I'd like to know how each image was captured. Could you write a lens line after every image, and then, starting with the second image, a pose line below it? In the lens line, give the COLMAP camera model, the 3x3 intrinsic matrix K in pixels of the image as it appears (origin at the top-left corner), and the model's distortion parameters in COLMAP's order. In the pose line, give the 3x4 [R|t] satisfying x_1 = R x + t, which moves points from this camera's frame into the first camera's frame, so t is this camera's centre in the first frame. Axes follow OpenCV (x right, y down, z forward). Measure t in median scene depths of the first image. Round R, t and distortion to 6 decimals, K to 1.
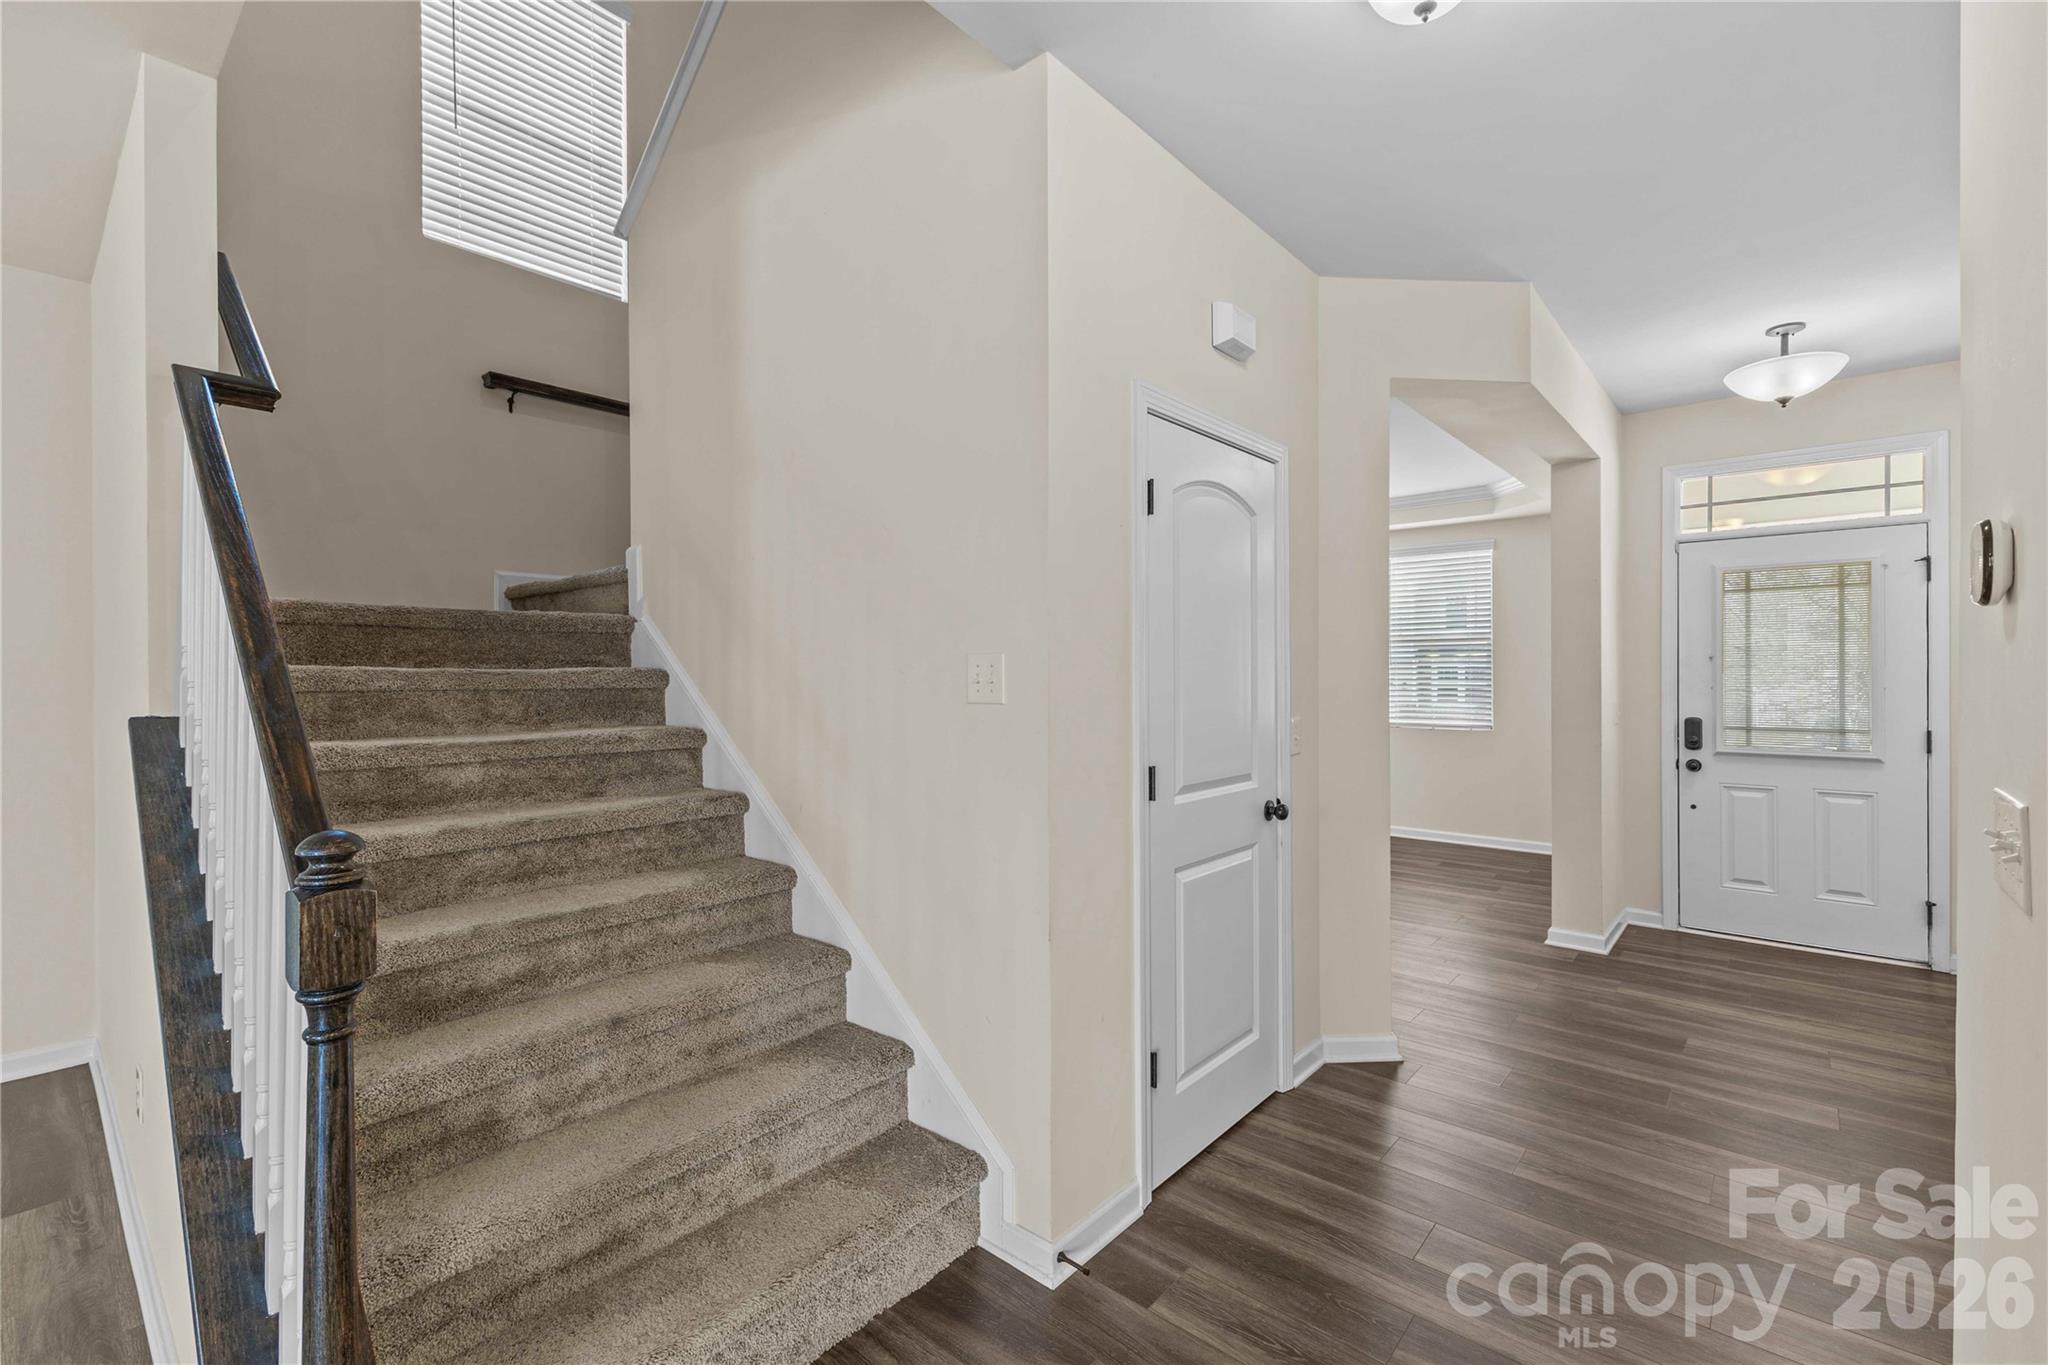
lens RADIAL K [[871.2, 0, 1008.1], [0, 871.2, 671.1], [0, 0, 1]] dist [0.002254, -0.001597]
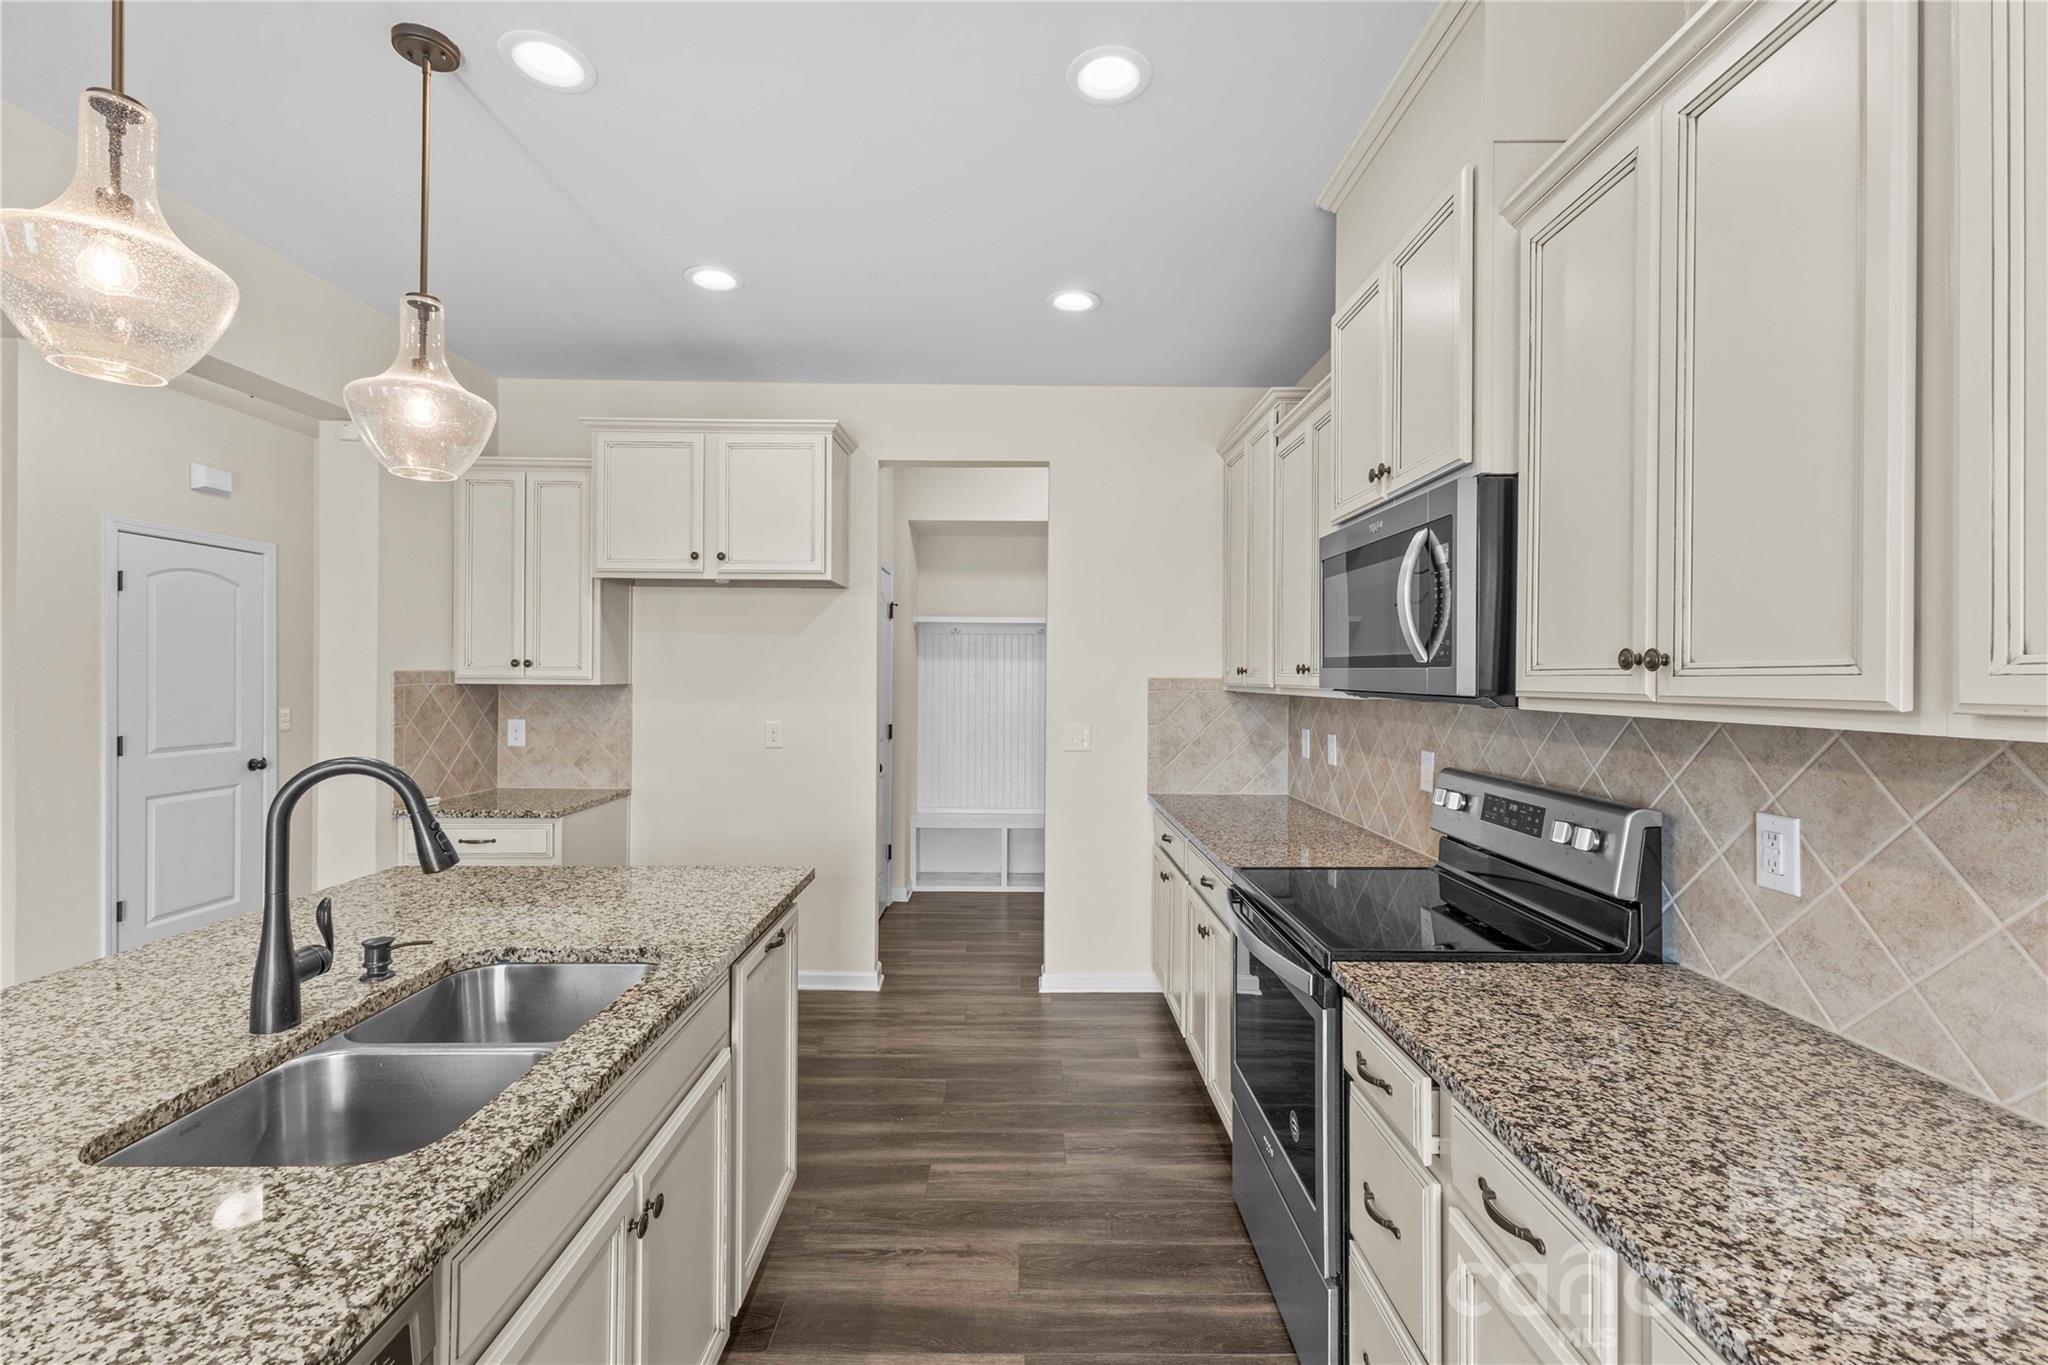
lens RADIAL K [[871.2, 0, 1020.0], [0, 871.2, 688.2], [0, 0, 1]] dist [0.002254, -0.001597]
pose [[0.751785, 0.000910, 0.659407, 0.351493], [-0.008294, 0.999933, 0.008076, -0.016877], [-0.659356, -0.011540, 0.751743, -1.411428]]
